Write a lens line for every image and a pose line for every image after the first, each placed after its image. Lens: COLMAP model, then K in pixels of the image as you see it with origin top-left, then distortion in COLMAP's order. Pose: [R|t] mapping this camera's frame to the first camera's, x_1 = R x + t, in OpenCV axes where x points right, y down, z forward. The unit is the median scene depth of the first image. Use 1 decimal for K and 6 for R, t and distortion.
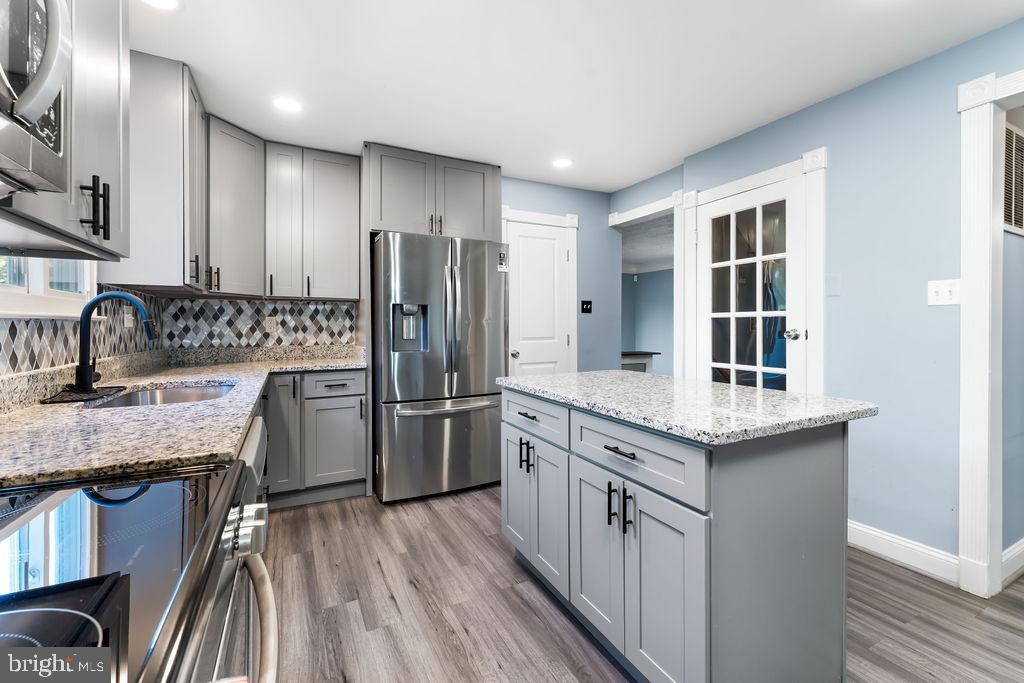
lens RADIAL K [[435.5, 0, 516.9], [0, 435.5, 321.7], [0, 0, 1]] dist [0.012617, -0.000116]
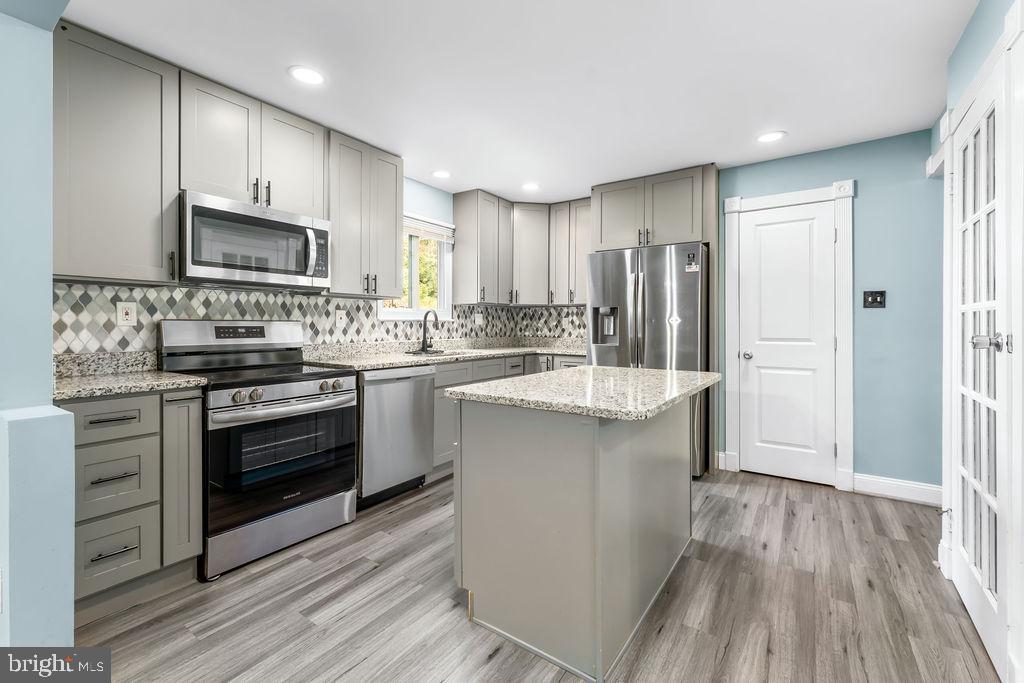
lens RADIAL K [[435.5, 0, 516.9], [0, 435.5, 321.7], [0, 0, 1]] dist [0.012617, -0.000116]
pose [[0.473845, -0.001345, -0.880607, 0.696894], [0.005685, 0.999983, 0.001532, -0.001355], [0.880590, -0.005732, 0.473844, 0.156710]]
